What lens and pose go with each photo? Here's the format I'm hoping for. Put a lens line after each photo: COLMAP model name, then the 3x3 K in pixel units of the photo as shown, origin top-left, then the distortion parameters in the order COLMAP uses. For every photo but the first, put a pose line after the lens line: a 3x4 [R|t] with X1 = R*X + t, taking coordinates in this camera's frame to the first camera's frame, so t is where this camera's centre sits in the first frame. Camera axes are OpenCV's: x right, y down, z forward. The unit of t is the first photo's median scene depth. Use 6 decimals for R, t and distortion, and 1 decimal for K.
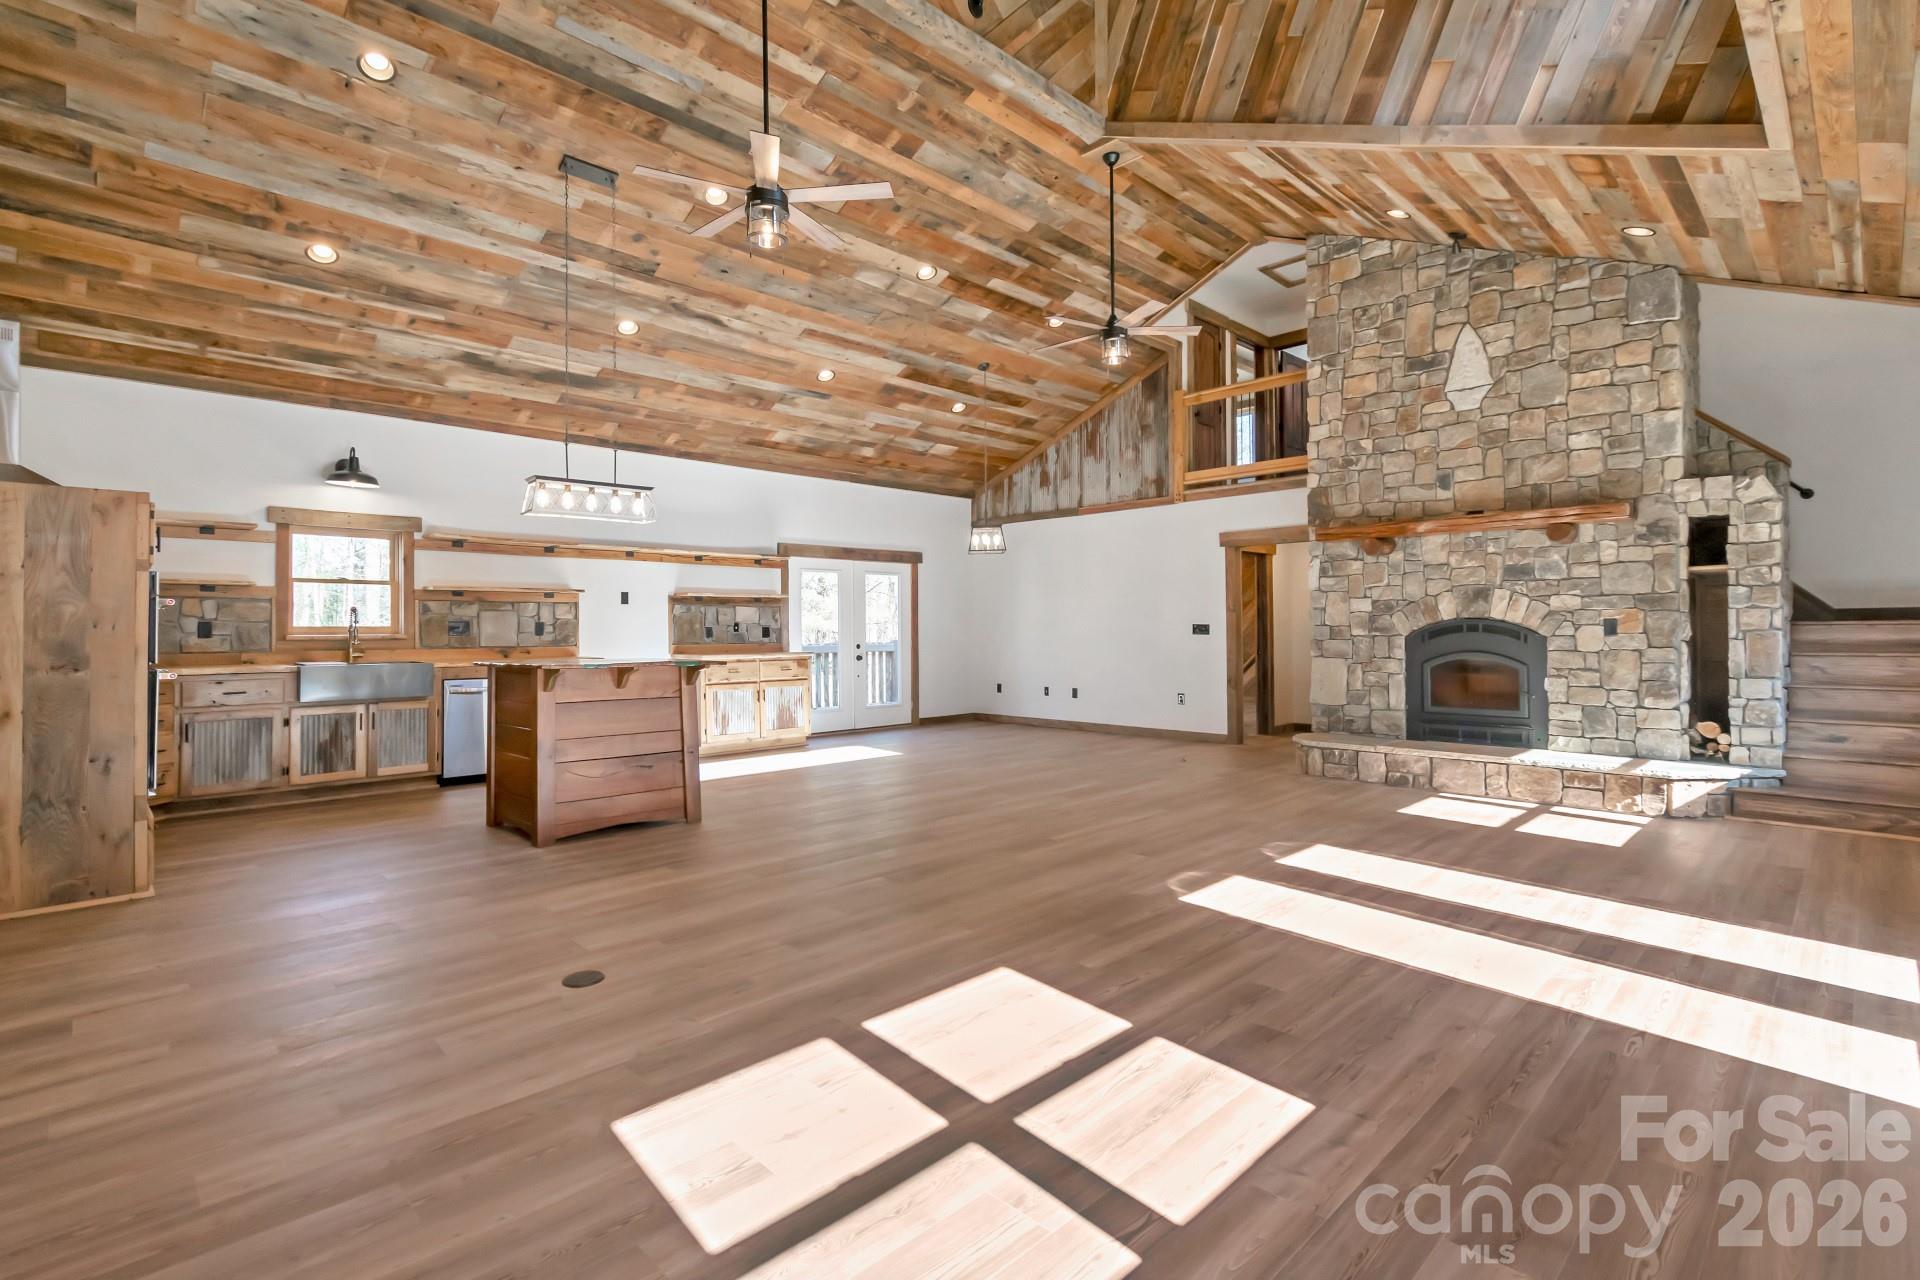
lens RADIAL K [[875.8, 0, 984.9], [0, 875.8, 623.9], [0, 0, 1]] dist [0.008071, -0.001560]
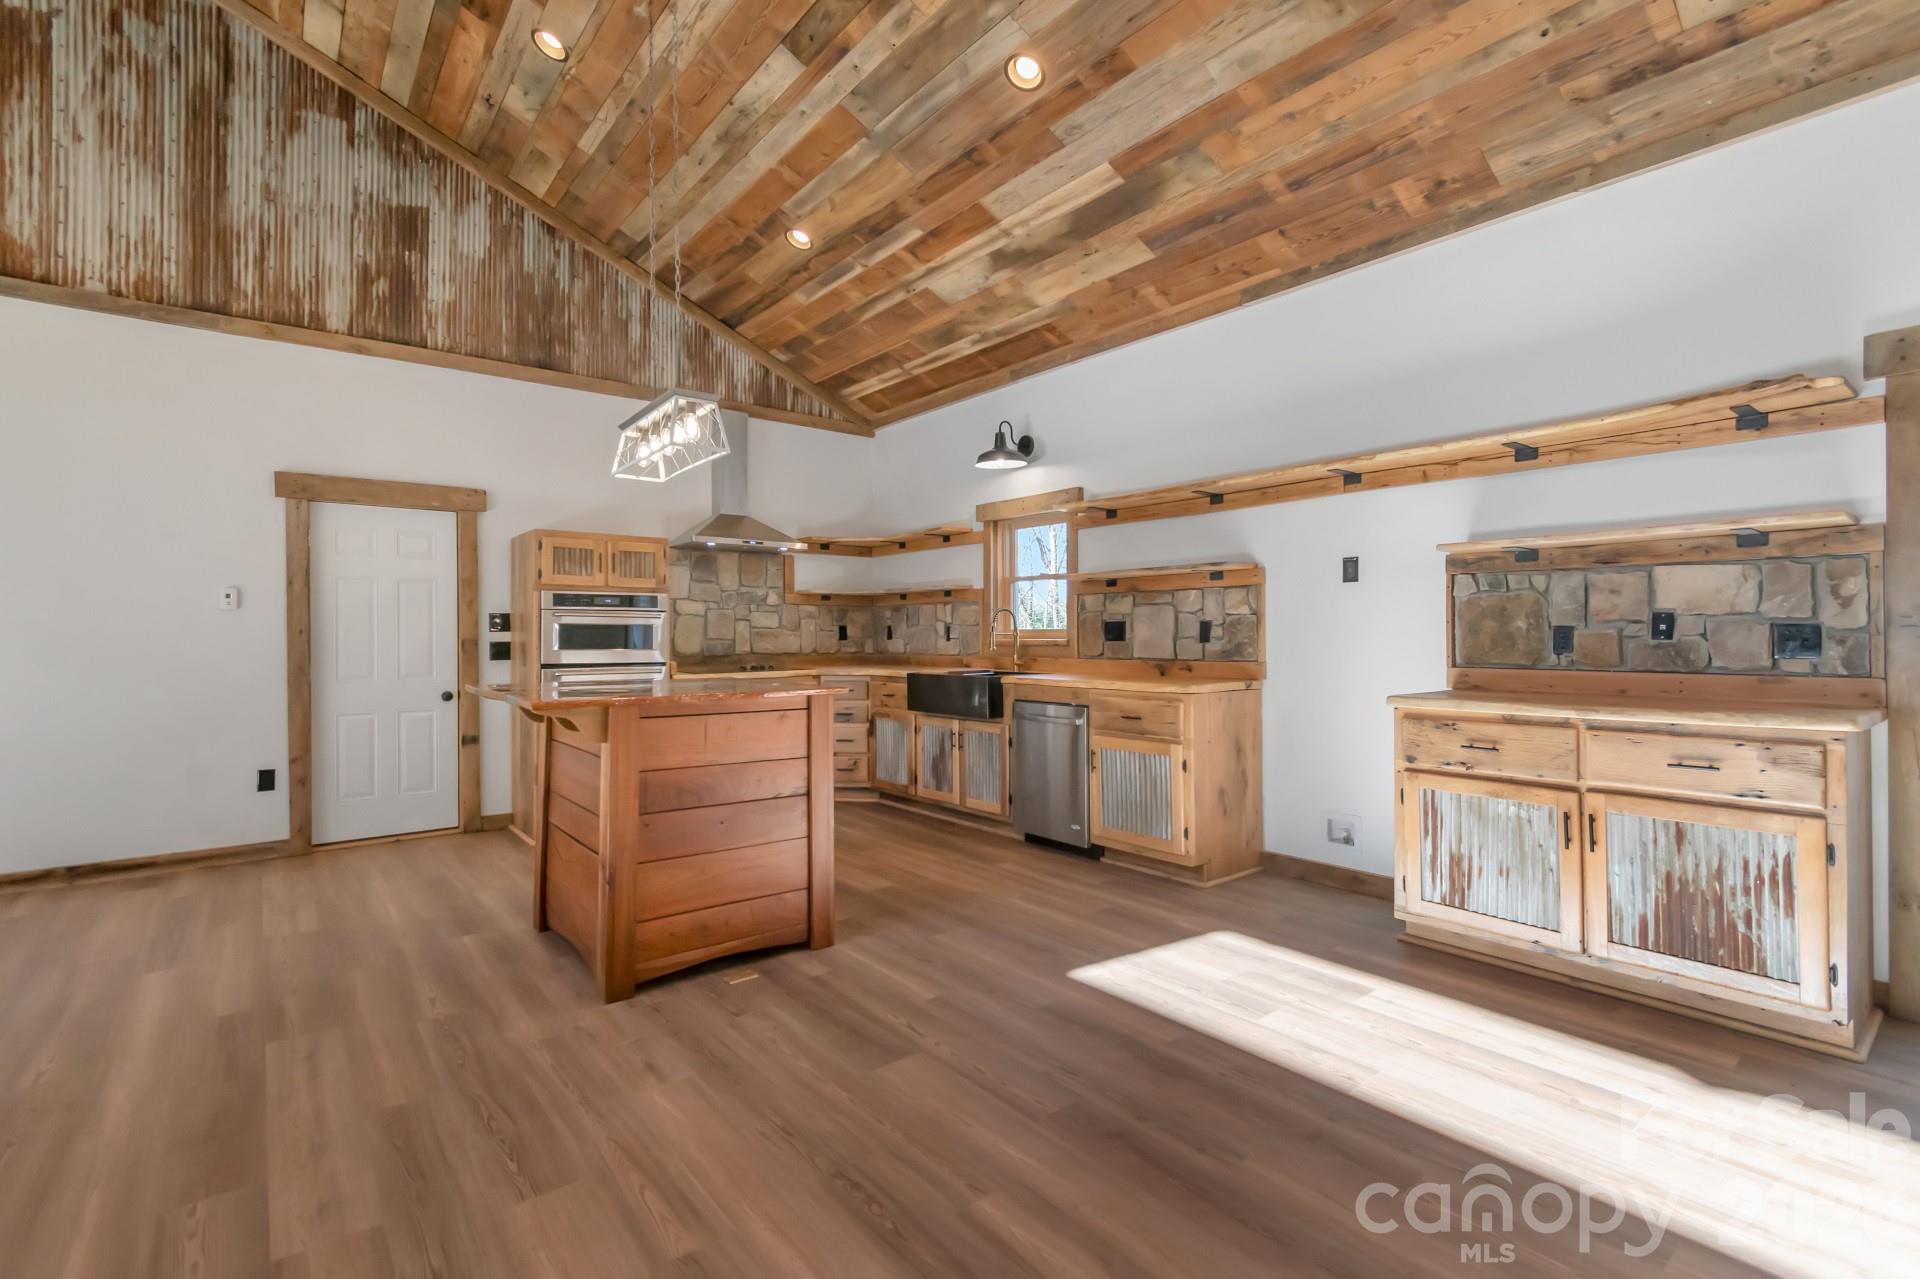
lens RADIAL K [[875.8, 0, 963.2], [0, 875.8, 639.3], [0, 0, 1]] dist [0.008071, -0.001560]
pose [[-0.125317, 0.010345, -0.992063, 0.130405], [0.010968, 0.999899, 0.009042, 0.003909], [0.992056, -0.009748, -0.125418, 0.993114]]
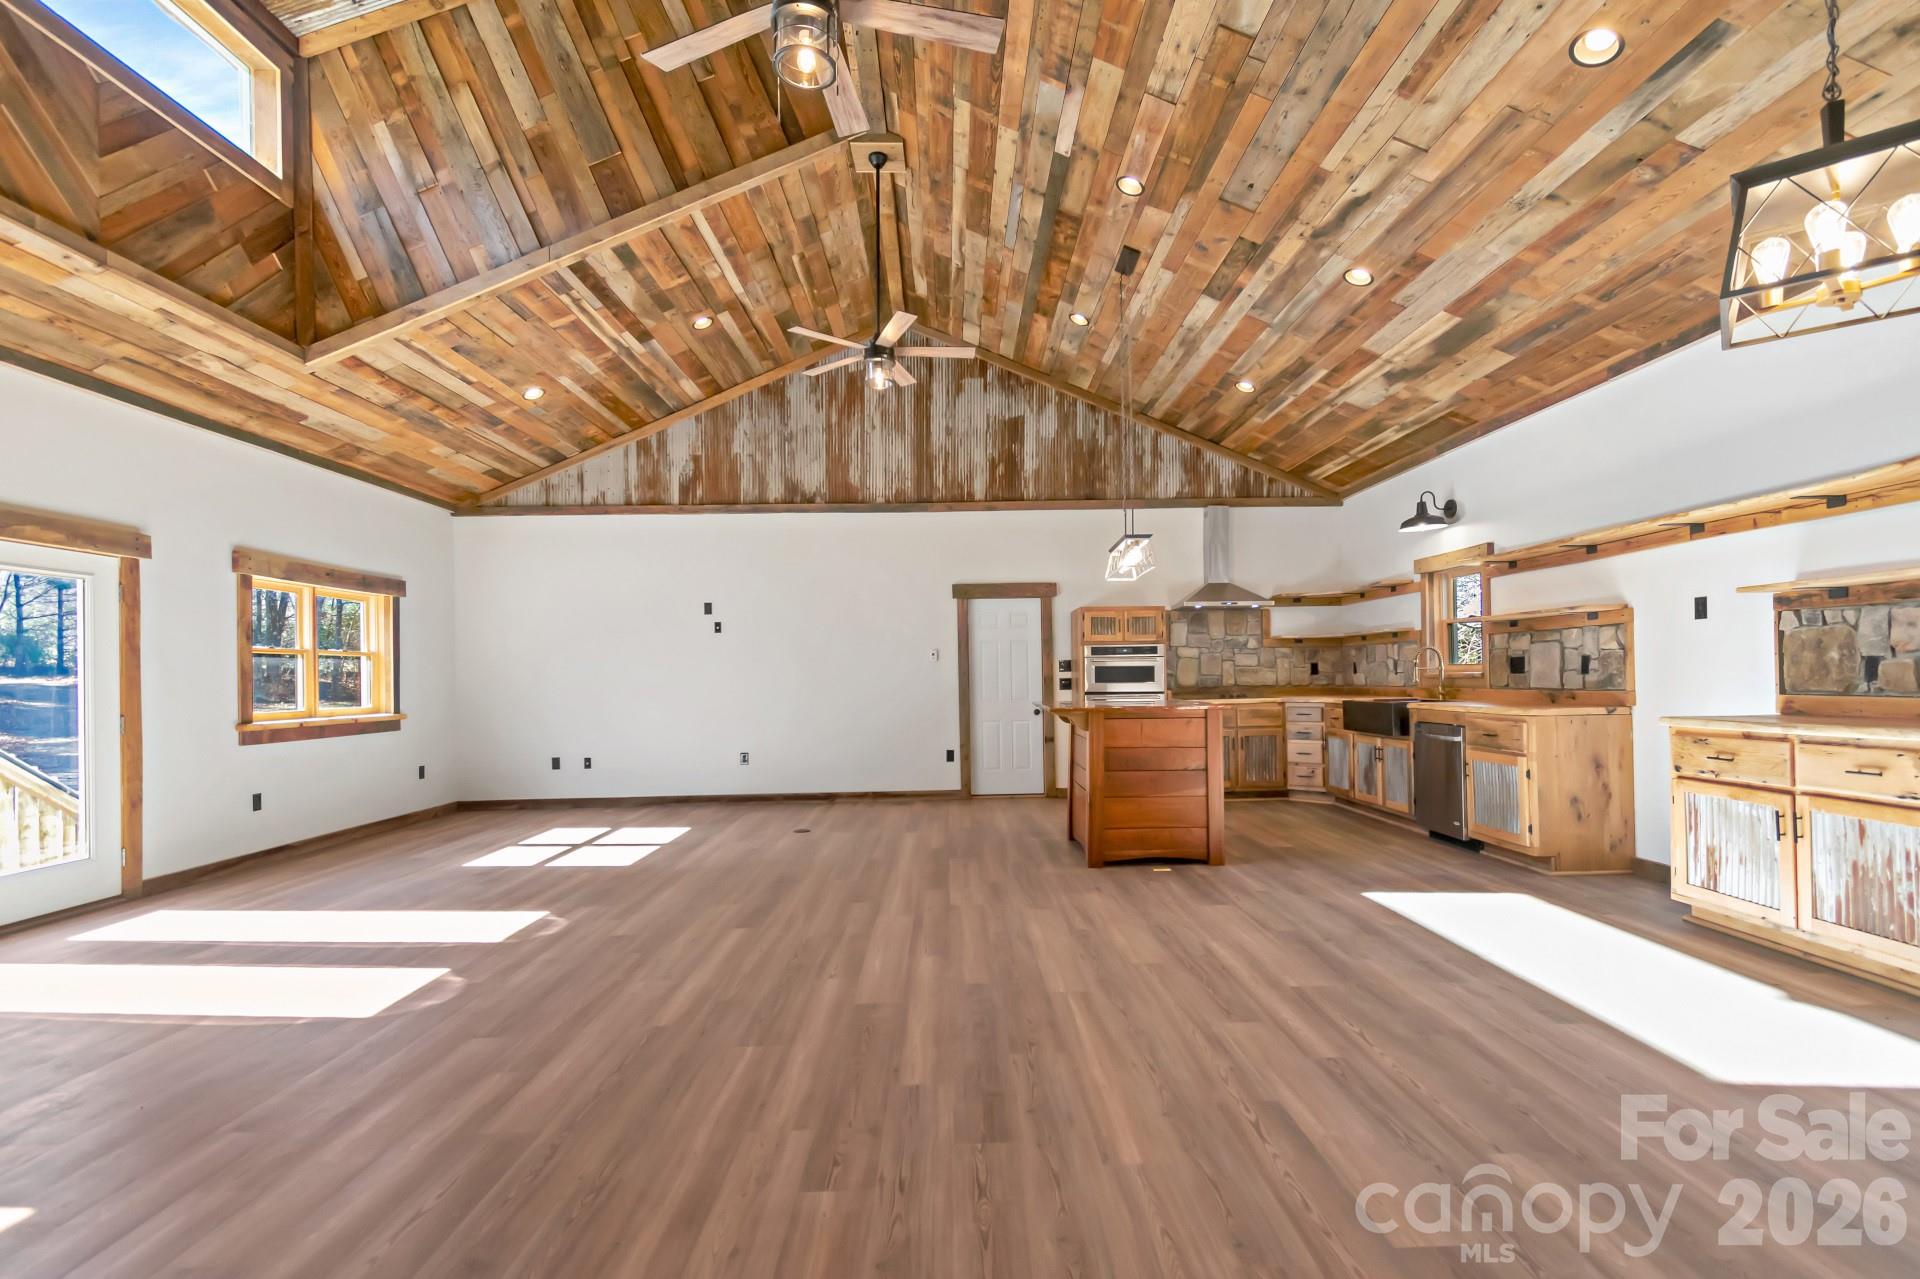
lens RADIAL K [[875.8, 0, 971.0], [0, 875.8, 669.7], [0, 0, 1]] dist [0.008071, -0.001560]
pose [[-0.700352, 0.011419, -0.713707, 0.371185], [0.024929, 0.999653, -0.008469, 0.003648], [0.713363, -0.023723, -0.700394, 1.247396]]
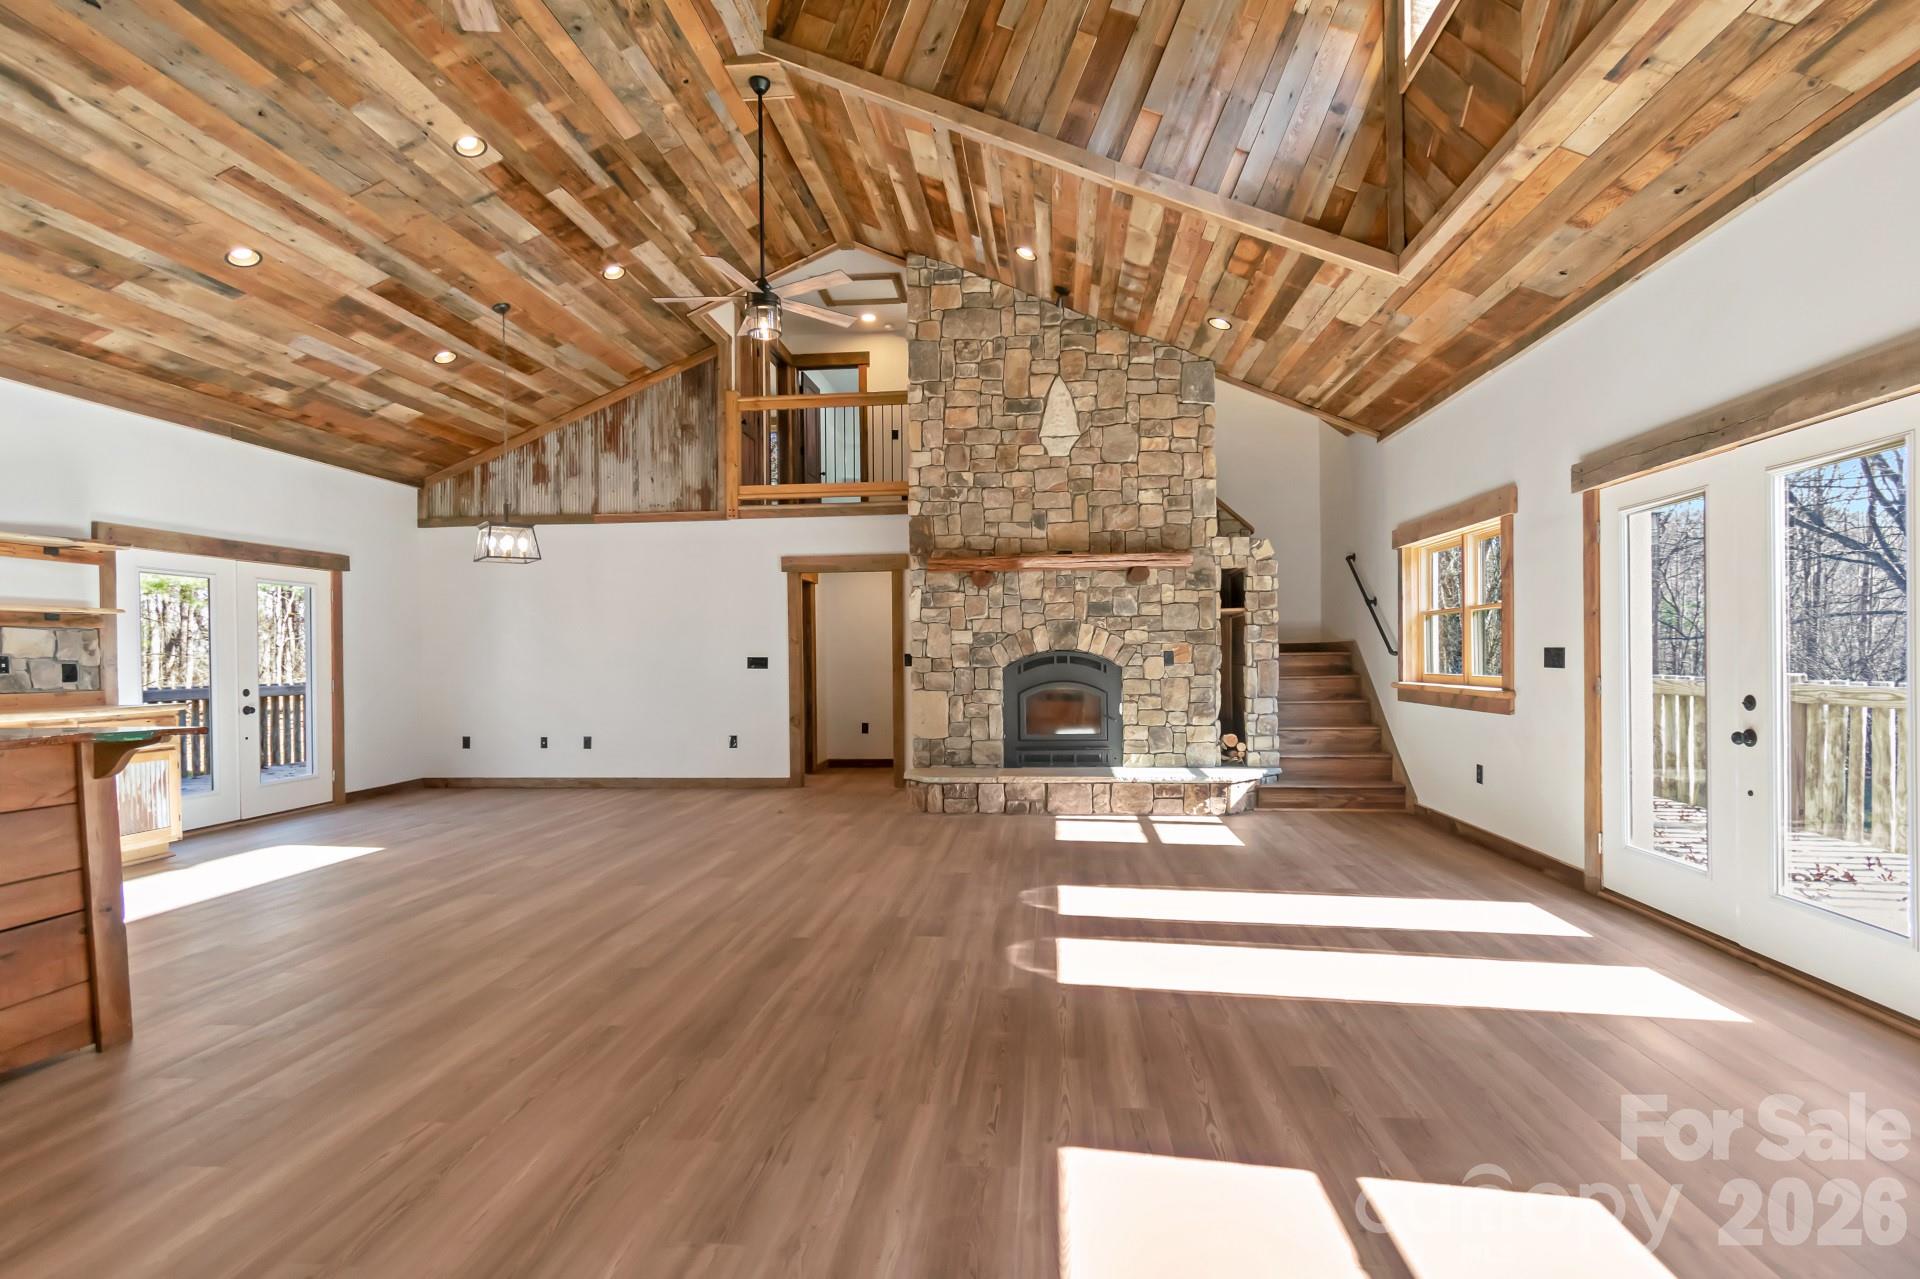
lens RADIAL K [[875.8, 0, 966.4], [0, 875.8, 665.7], [0, 0, 1]] dist [0.008071, -0.001560]
pose [[0.777288, -0.009667, 0.629070, -0.205852], [0.003128, 0.999929, 0.011501, -0.000129], [-0.629137, -0.006972, 0.777263, 0.221601]]
